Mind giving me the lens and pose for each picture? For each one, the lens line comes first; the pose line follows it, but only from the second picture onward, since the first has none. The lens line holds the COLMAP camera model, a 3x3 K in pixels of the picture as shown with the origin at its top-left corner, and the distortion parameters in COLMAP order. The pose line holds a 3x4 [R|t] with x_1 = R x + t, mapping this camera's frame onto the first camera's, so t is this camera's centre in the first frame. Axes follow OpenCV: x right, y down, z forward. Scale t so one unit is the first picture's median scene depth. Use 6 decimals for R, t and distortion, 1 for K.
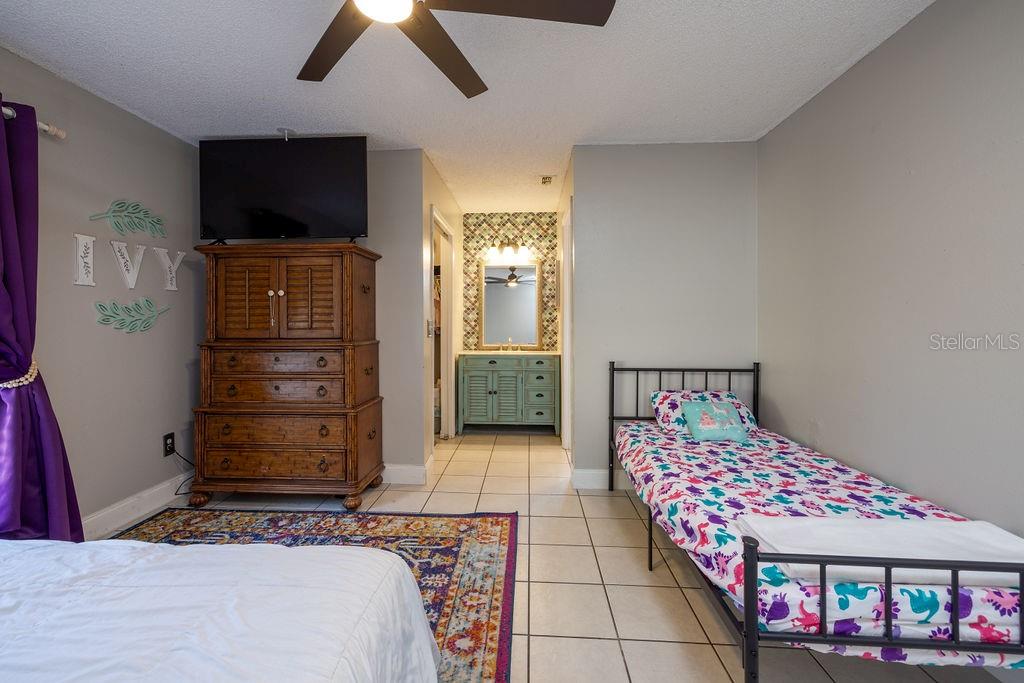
lens RADIAL K [[433.7, 0, 499.4], [0, 433.7, 322.2], [0, 0, 1]] dist [-0.000492, 0.000671]
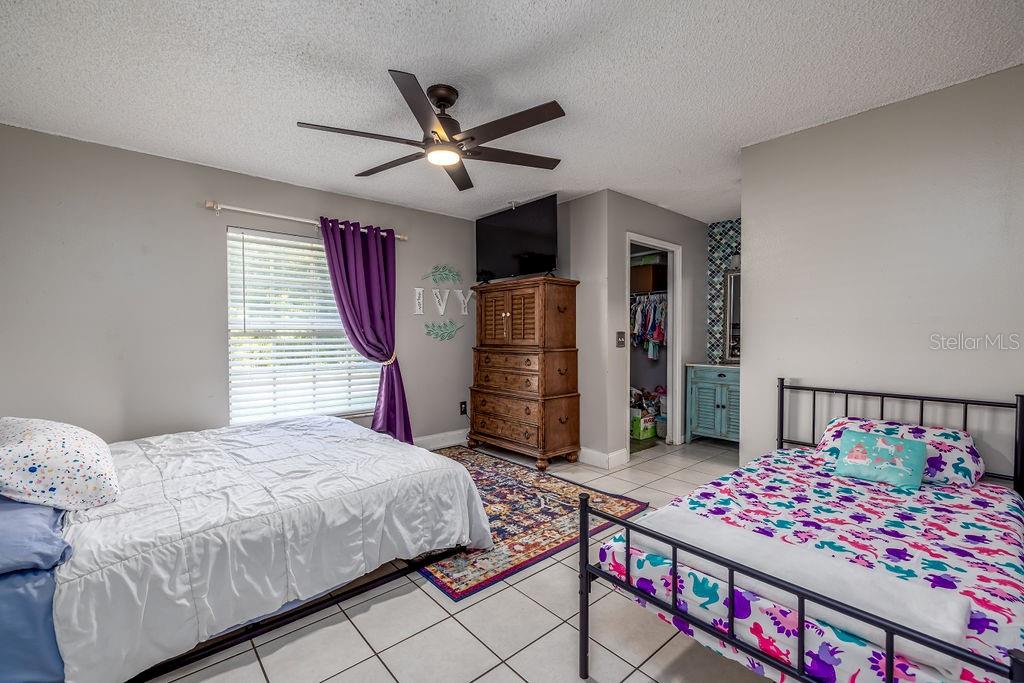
lens RADIAL K [[433.7, 0, 504.2], [0, 433.7, 343.0], [0, 0, 1]] dist [-0.000492, 0.000671]
pose [[0.701374, 0.015314, -0.712629, 0.531250], [-0.001575, 0.999800, 0.019935, 0.000497], [0.712792, -0.012859, 0.701258, -0.046911]]
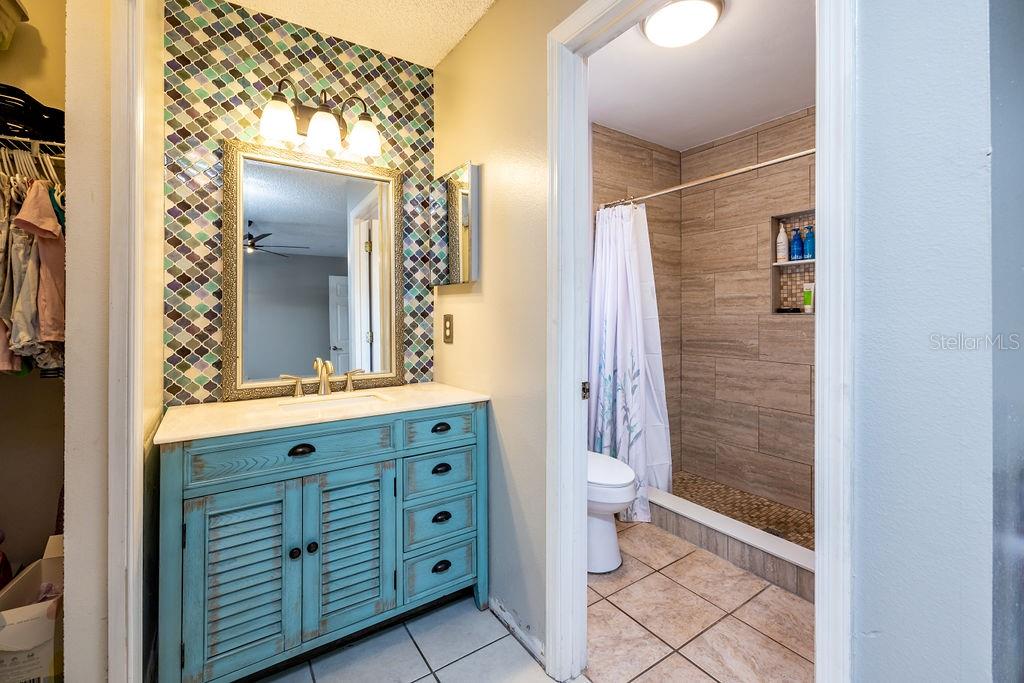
lens RADIAL K [[433.7, 0, 503.0], [0, 433.7, 310.8], [0, 0, 1]] dist [-0.000492, 0.000671]
pose [[0.794732, 0.001665, 0.606958, -0.142105], [0.001317, 0.999989, -0.004468, -0.008286], [-0.606959, 0.004350, 0.794721, 1.061183]]
